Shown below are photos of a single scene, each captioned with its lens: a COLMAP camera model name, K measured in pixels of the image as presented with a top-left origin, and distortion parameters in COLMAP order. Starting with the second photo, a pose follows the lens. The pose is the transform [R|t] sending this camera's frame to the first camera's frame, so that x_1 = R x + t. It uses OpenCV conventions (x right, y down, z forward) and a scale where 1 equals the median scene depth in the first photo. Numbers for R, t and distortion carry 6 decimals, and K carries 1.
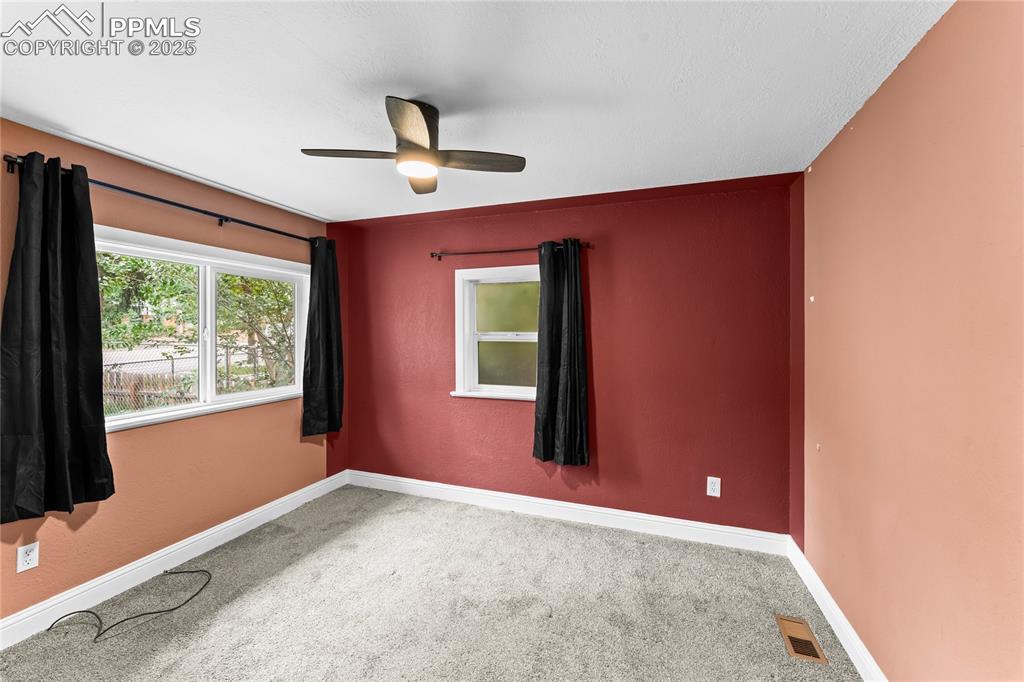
lens RADIAL K [[410.2, 0, 507.9], [0, 410.2, 335.4], [0, 0, 1]] dist [0.002336, -0.001168]
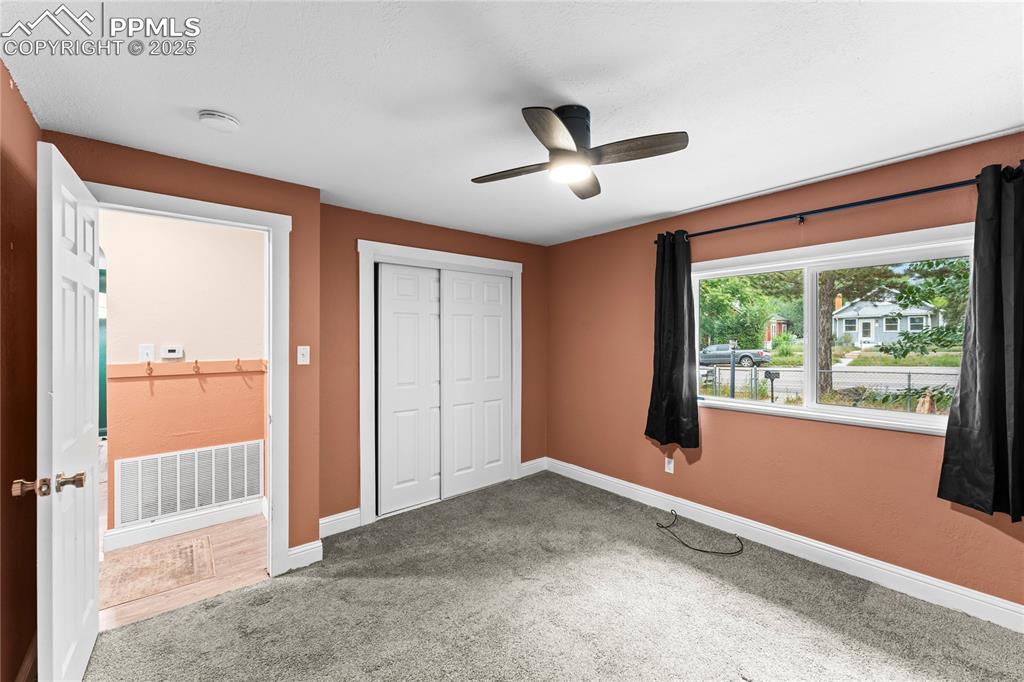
lens RADIAL K [[410.2, 0, 504.6], [0, 410.2, 339.8], [0, 0, 1]] dist [0.002336, -0.001168]
pose [[-0.496450, 0.010299, -0.868004, 0.517332], [-0.002251, 0.999911, 0.013152, -0.009849], [0.868062, 0.008484, -0.496383, 0.956879]]
